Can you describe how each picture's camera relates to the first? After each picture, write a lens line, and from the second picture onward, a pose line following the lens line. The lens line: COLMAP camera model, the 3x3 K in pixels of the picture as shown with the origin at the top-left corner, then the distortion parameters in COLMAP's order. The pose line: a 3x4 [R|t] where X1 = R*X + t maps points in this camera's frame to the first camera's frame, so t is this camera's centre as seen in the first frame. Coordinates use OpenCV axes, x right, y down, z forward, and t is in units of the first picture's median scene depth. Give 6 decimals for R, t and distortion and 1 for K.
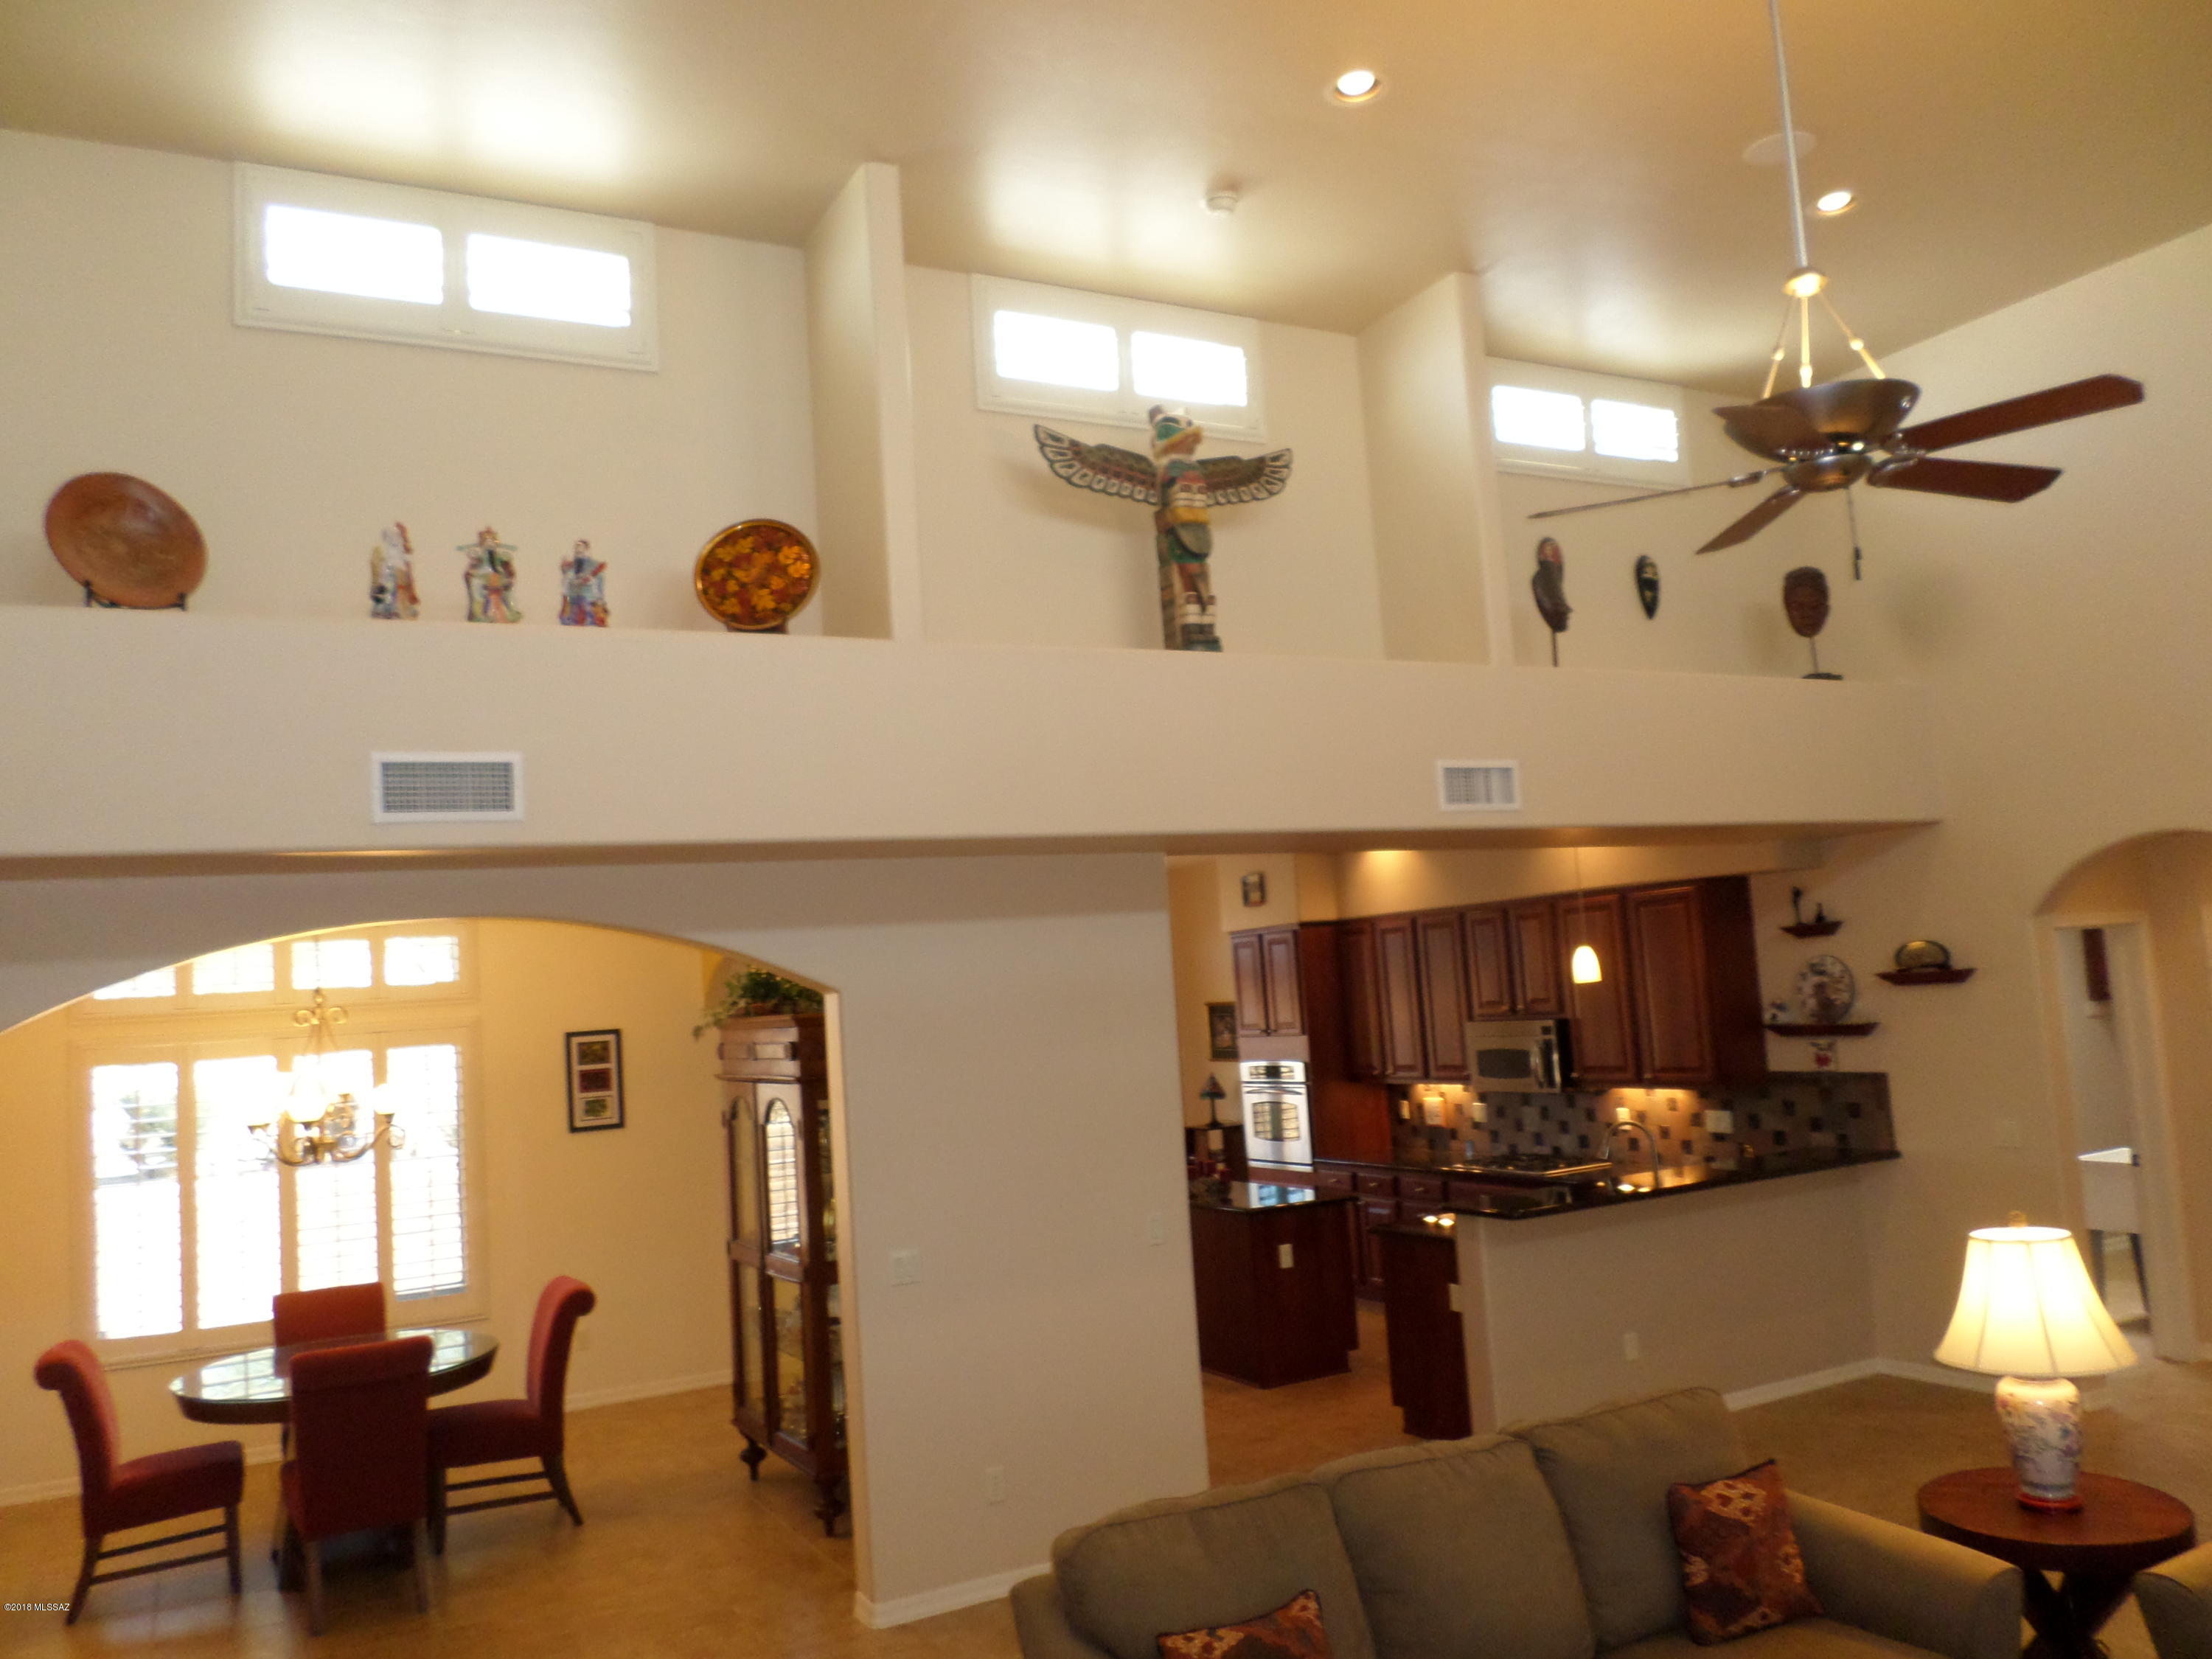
lens RADIAL K [[1682.1, 0, 1099.2], [0, 1682.1, 830.3], [0, 0, 1]] dist [-0.008432, -0.014073]
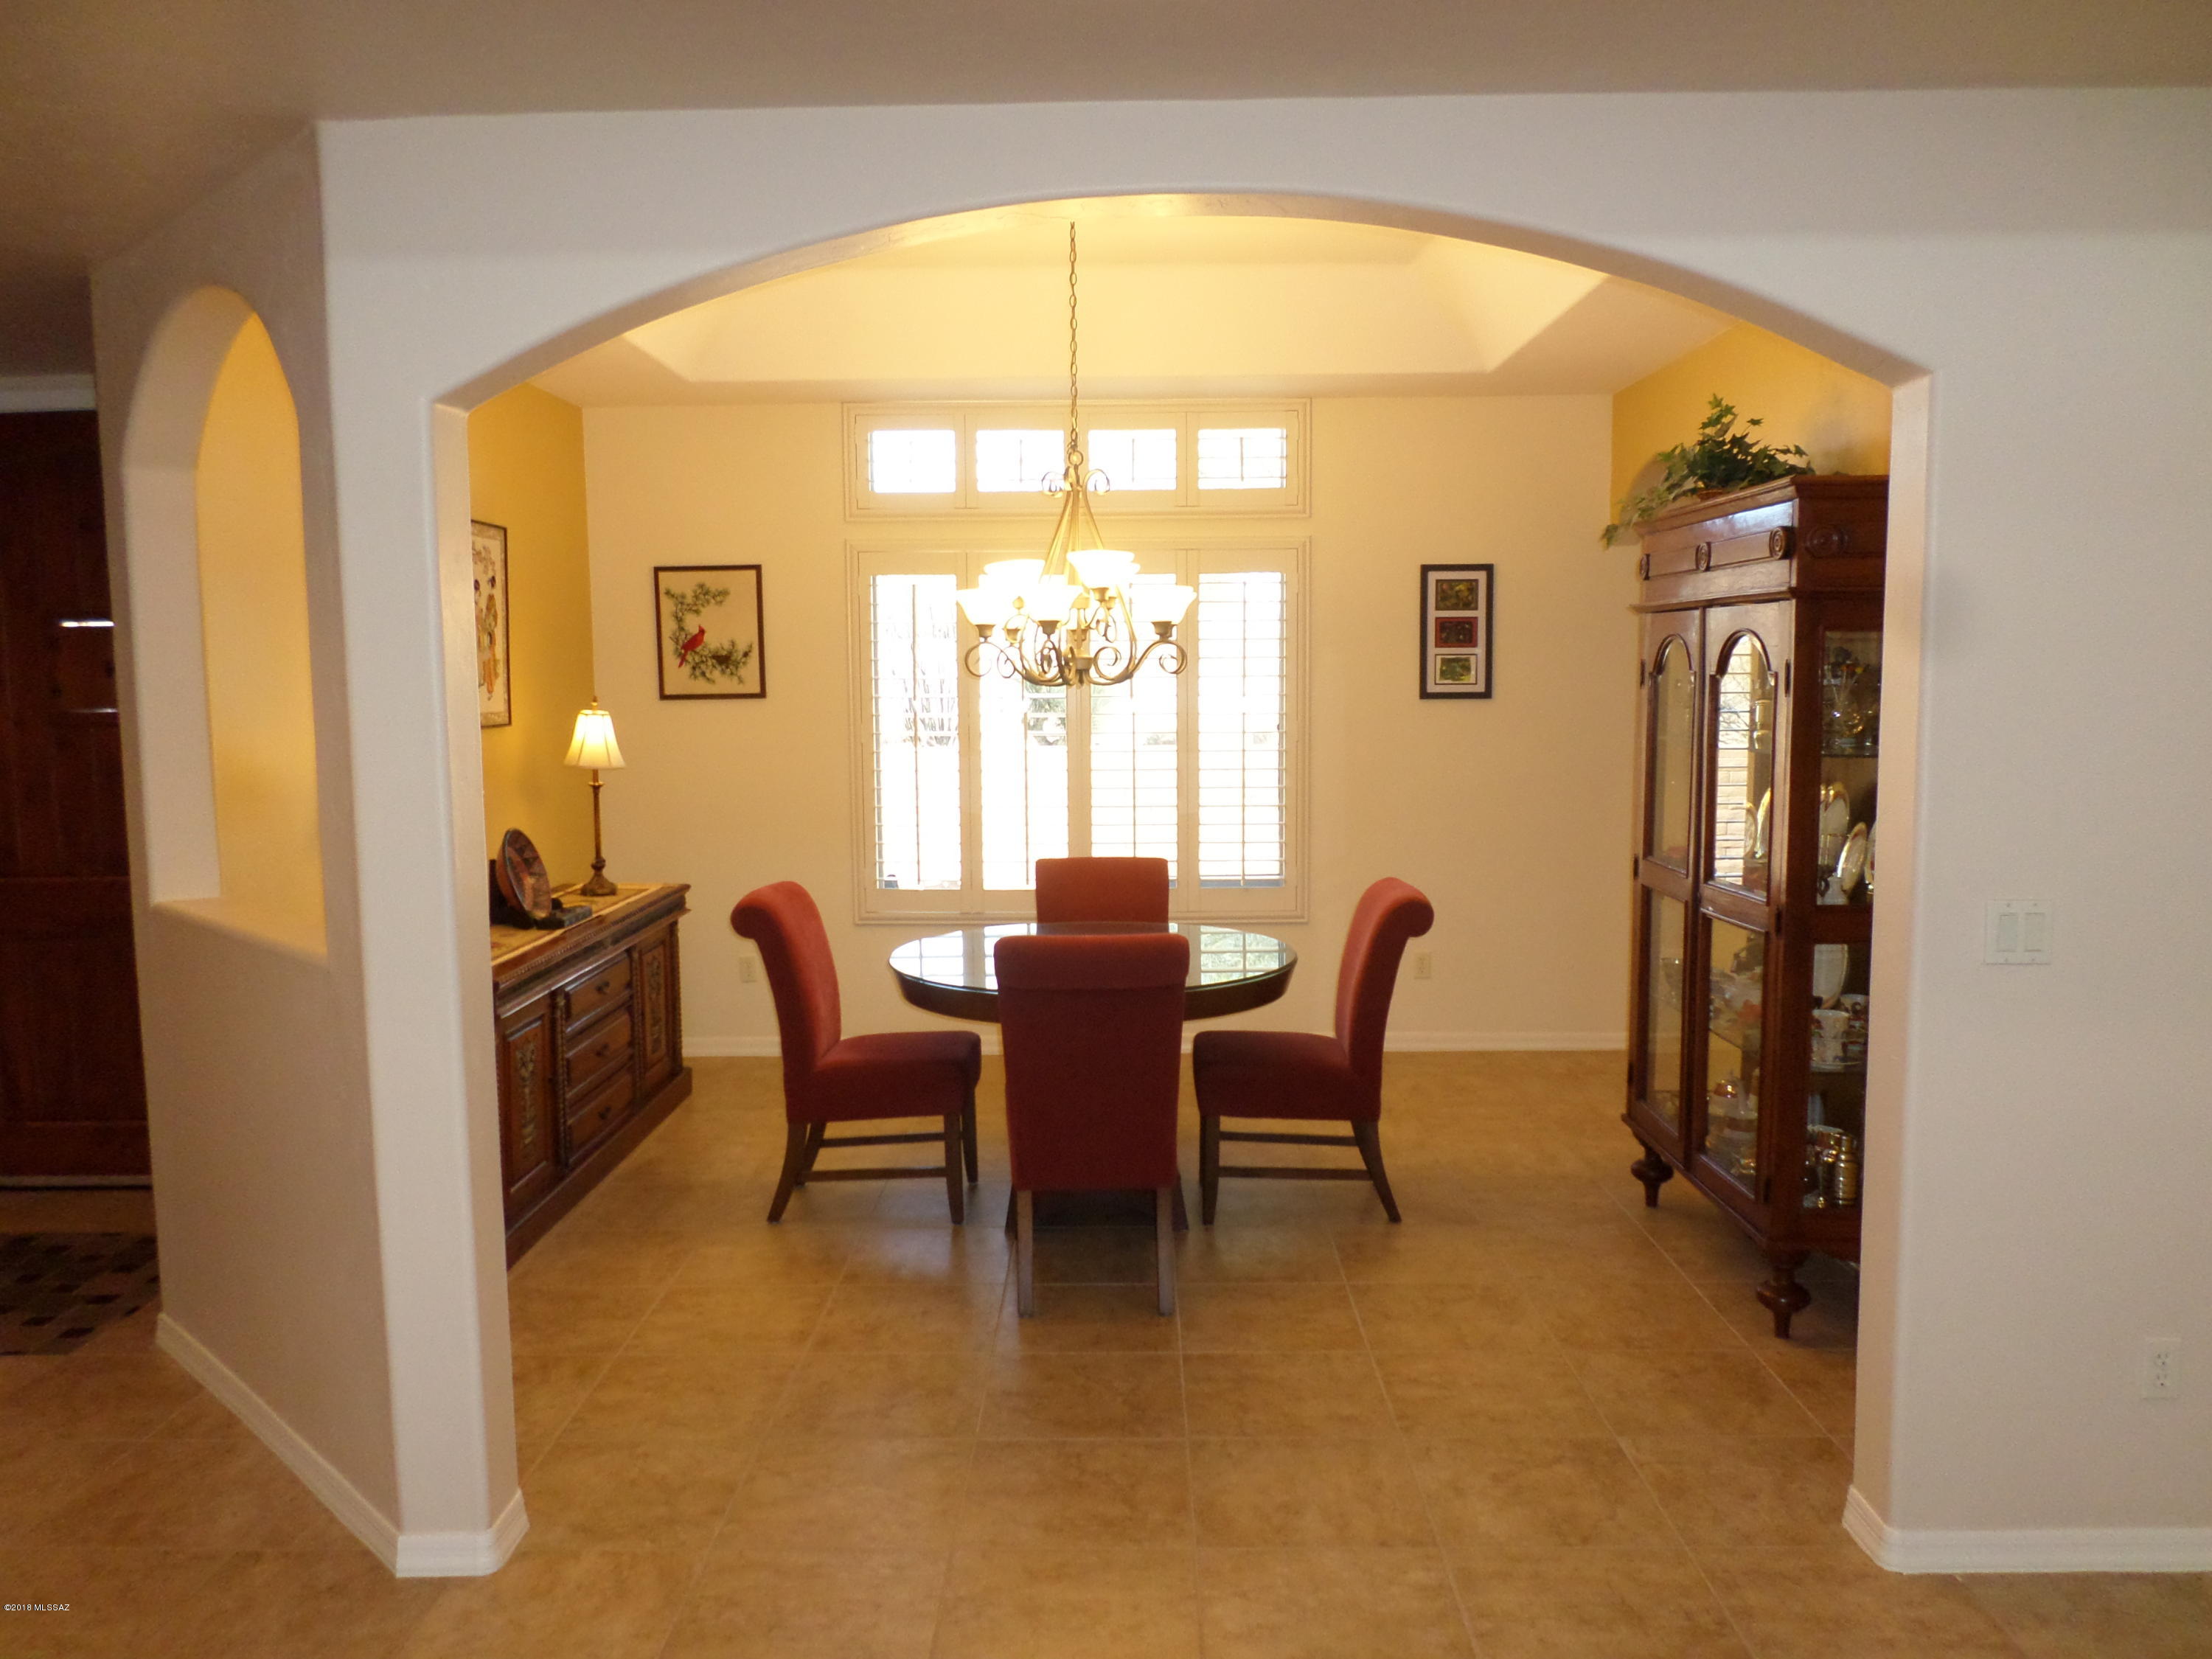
lens RADIAL K [[1682.1, 0, 1099.2], [0, 1682.1, 830.3], [0, 0, 1]] dist [-0.008432, -0.014073]
pose [[0.872585, 0.107561, -0.476472, -0.097414], [-0.003285, 0.976724, 0.214474, 0.099322], [0.488451, -0.185581, 0.852628, 0.358006]]
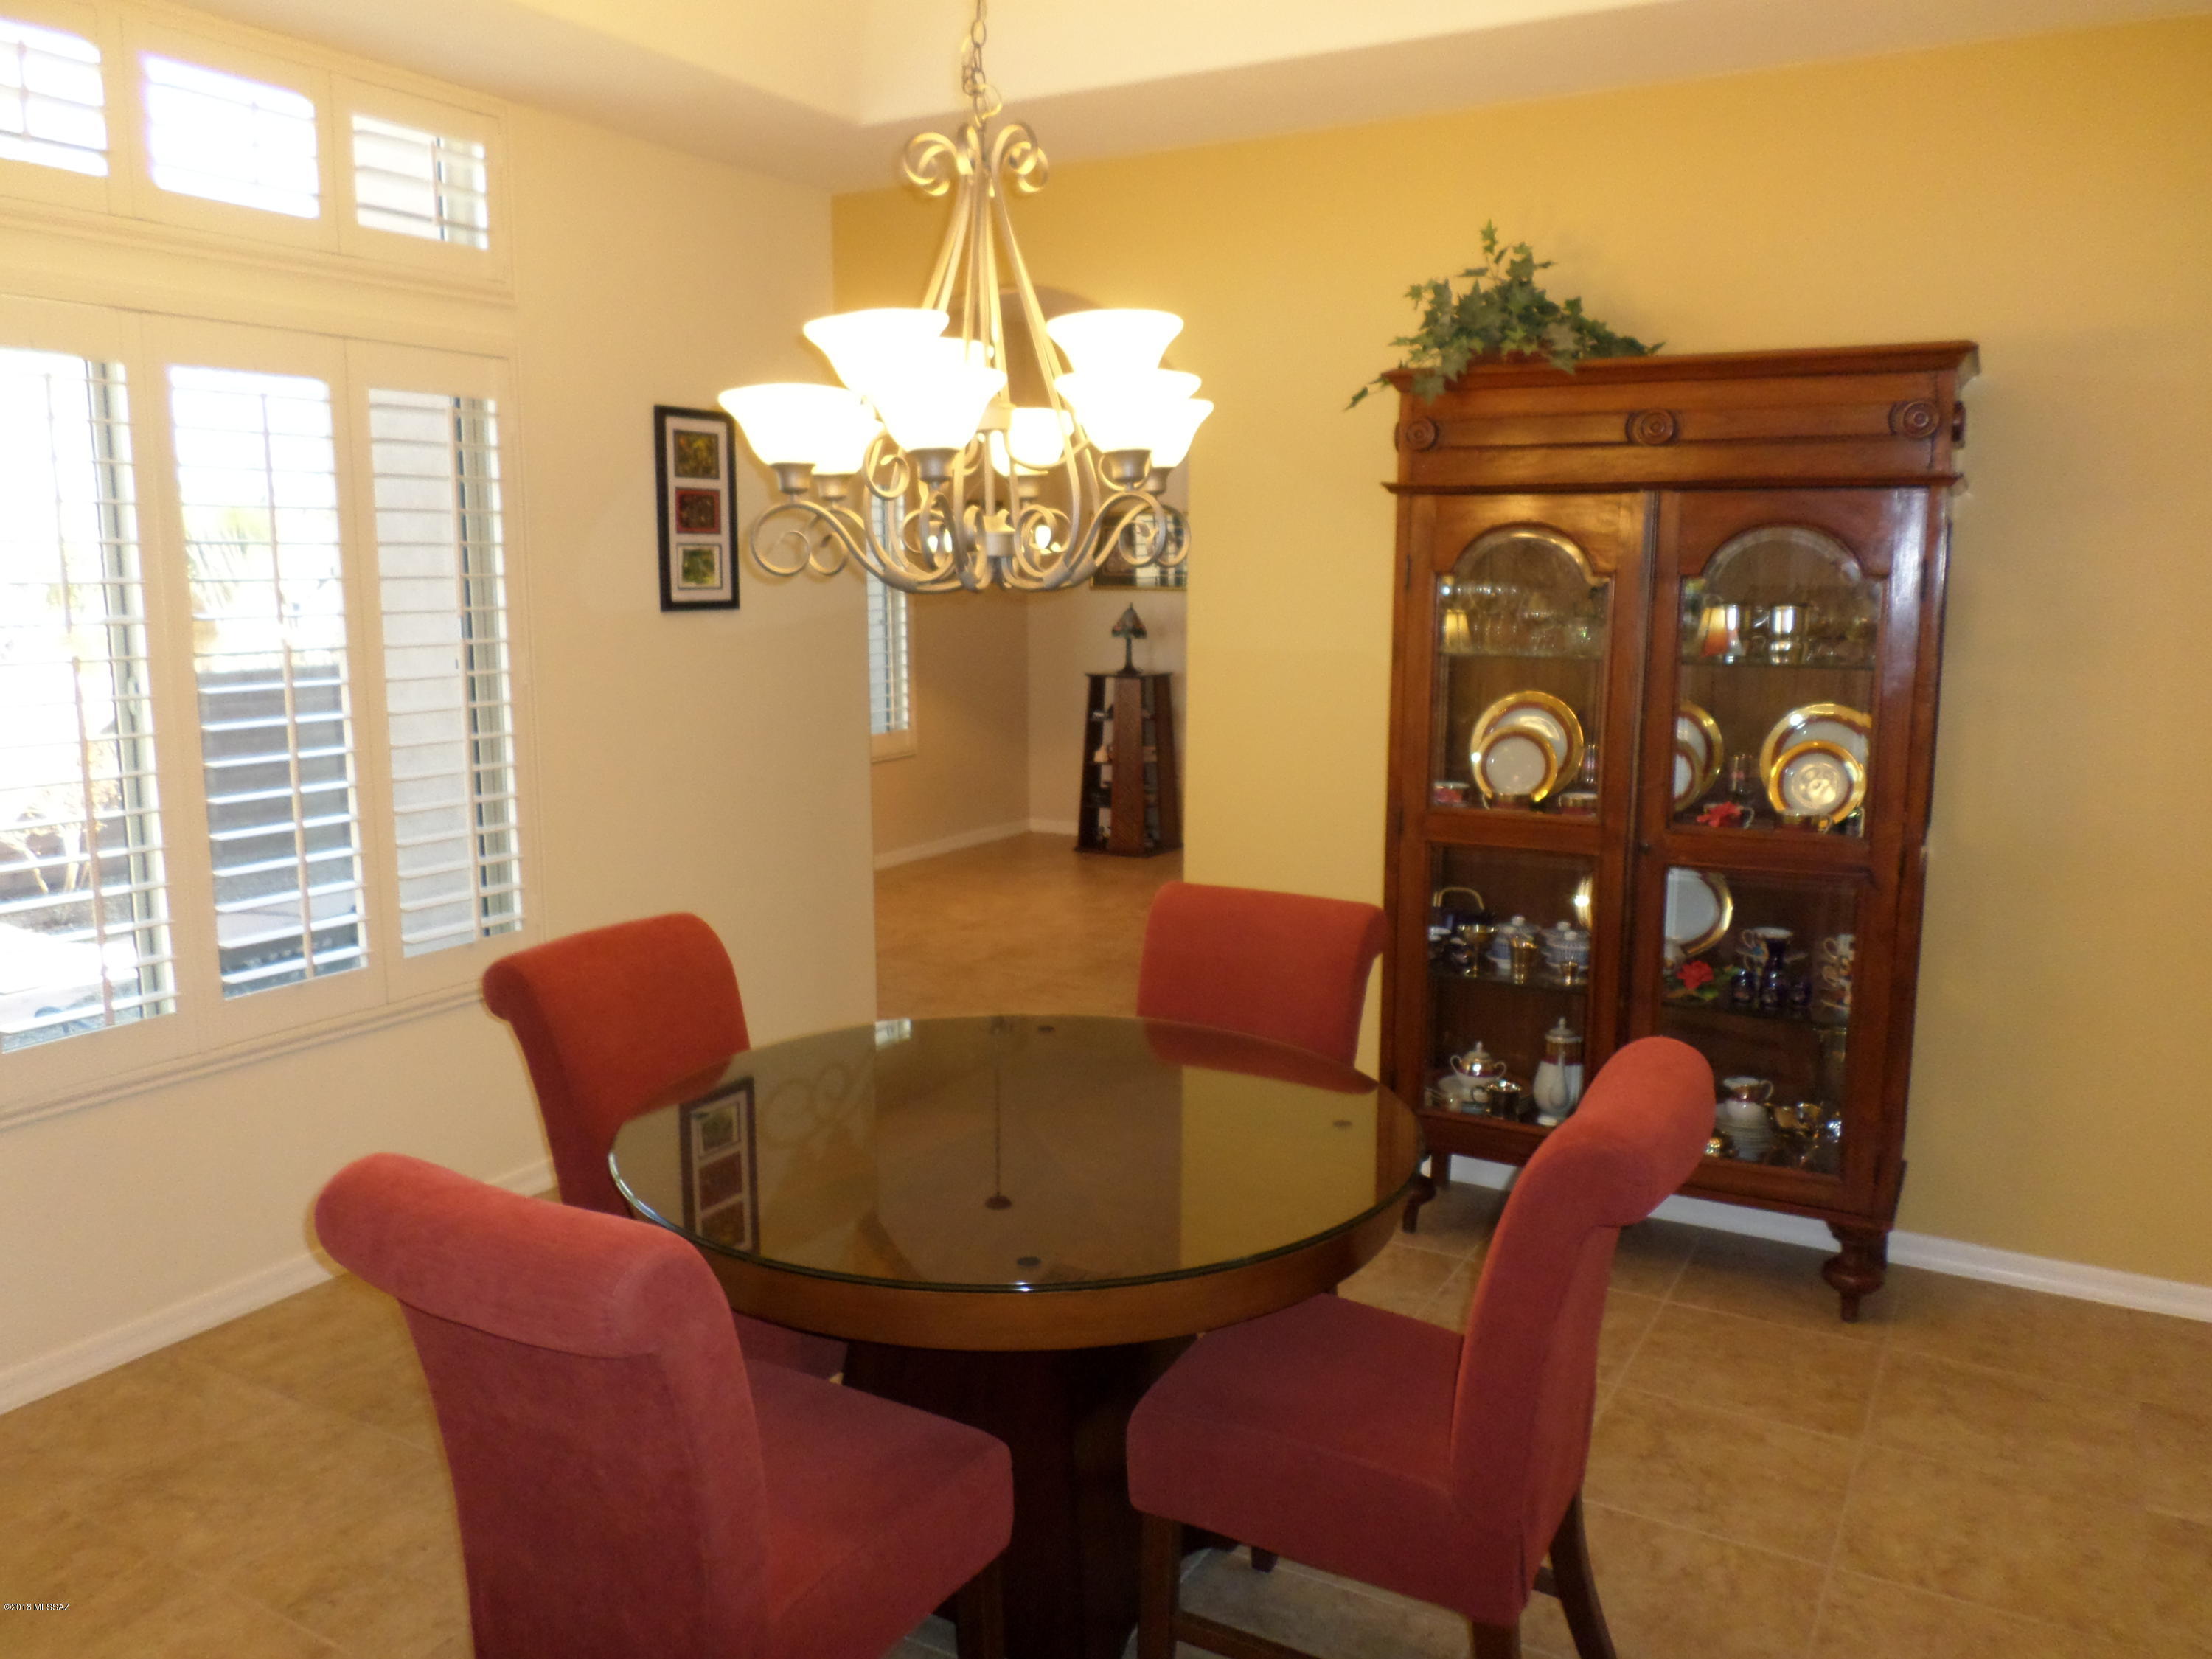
lens RADIAL K [[1682.1, 0, 1099.2], [0, 1682.1, 830.3], [0, 0, 1]] dist [-0.008432, -0.014073]
pose [[0.851022, -0.014231, 0.524937, -0.610148], [-0.108892, 0.973123, 0.202916, 0.166811], [-0.513715, -0.229847, 0.826600, 0.658678]]
